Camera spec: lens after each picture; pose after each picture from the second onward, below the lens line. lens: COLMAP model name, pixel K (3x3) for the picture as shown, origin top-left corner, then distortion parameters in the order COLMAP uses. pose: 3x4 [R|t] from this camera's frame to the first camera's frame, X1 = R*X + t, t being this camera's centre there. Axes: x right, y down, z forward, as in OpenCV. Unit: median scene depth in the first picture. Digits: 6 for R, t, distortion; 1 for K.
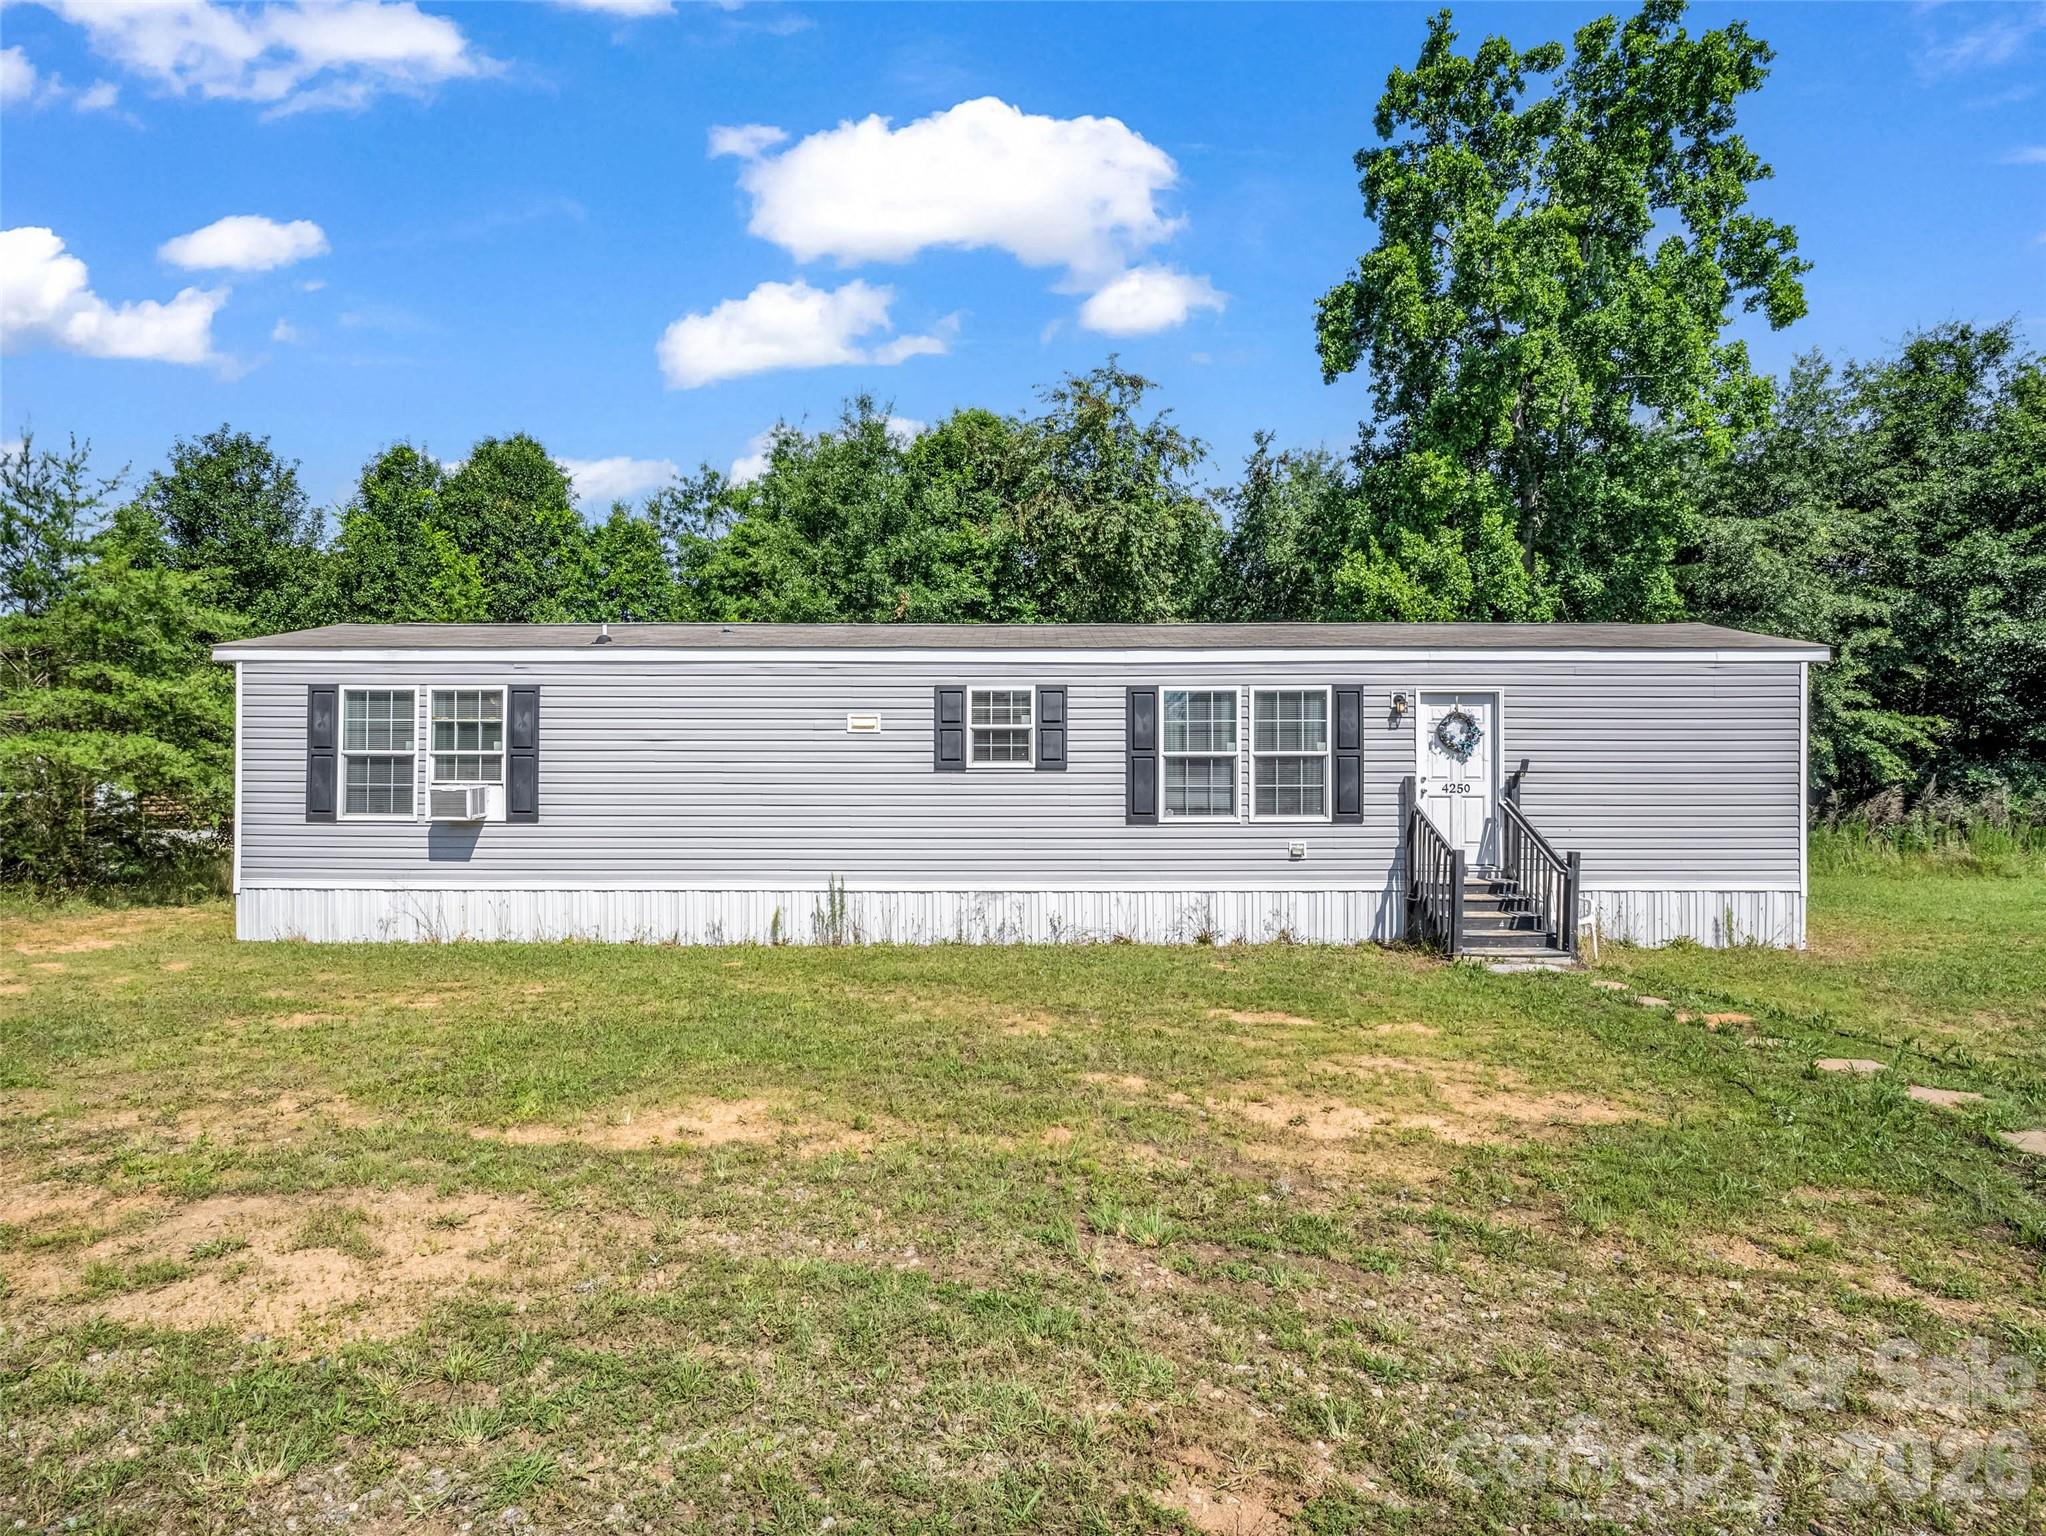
lens RADIAL K [[988.3, 0, 1025.7], [0, 988.3, 758.5], [0, 0, 1]] dist [0.010492, -0.000216]
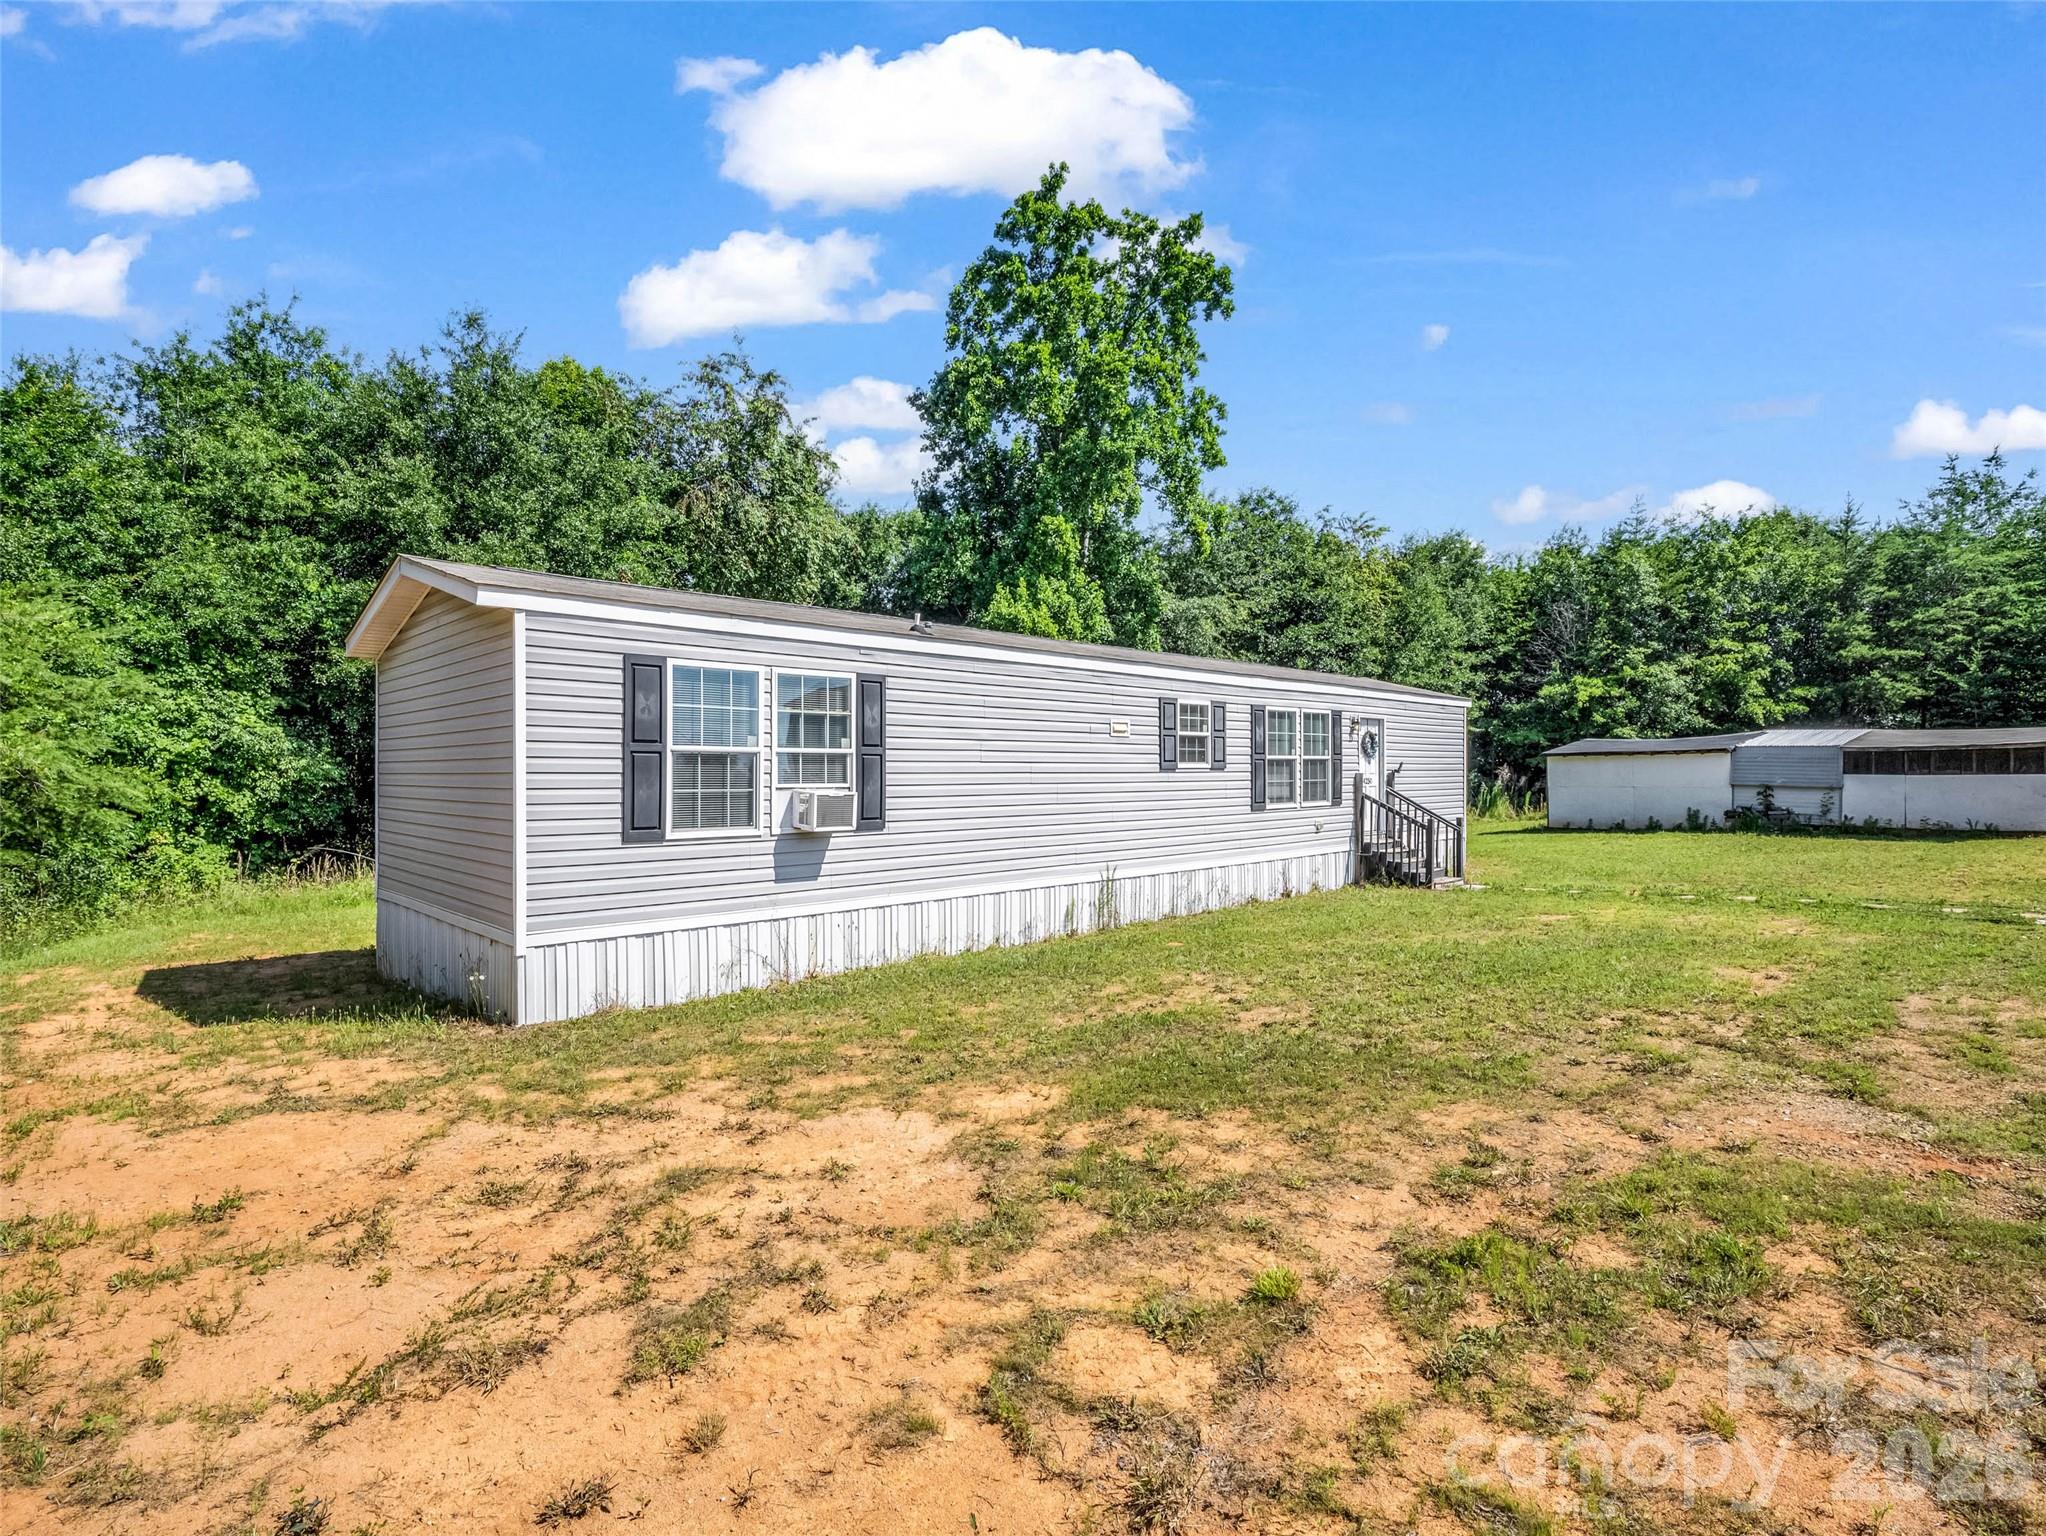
lens RADIAL K [[988.3, 0, 1026.9], [0, 988.3, 779.7], [0, 0, 1]] dist [0.010492, -0.000216]
pose [[0.717073, -0.009334, 0.696936, -1.015617], [-0.009037, 0.999702, 0.022687, -0.002052], [-0.696940, -0.022566, 0.716775, 0.274855]]
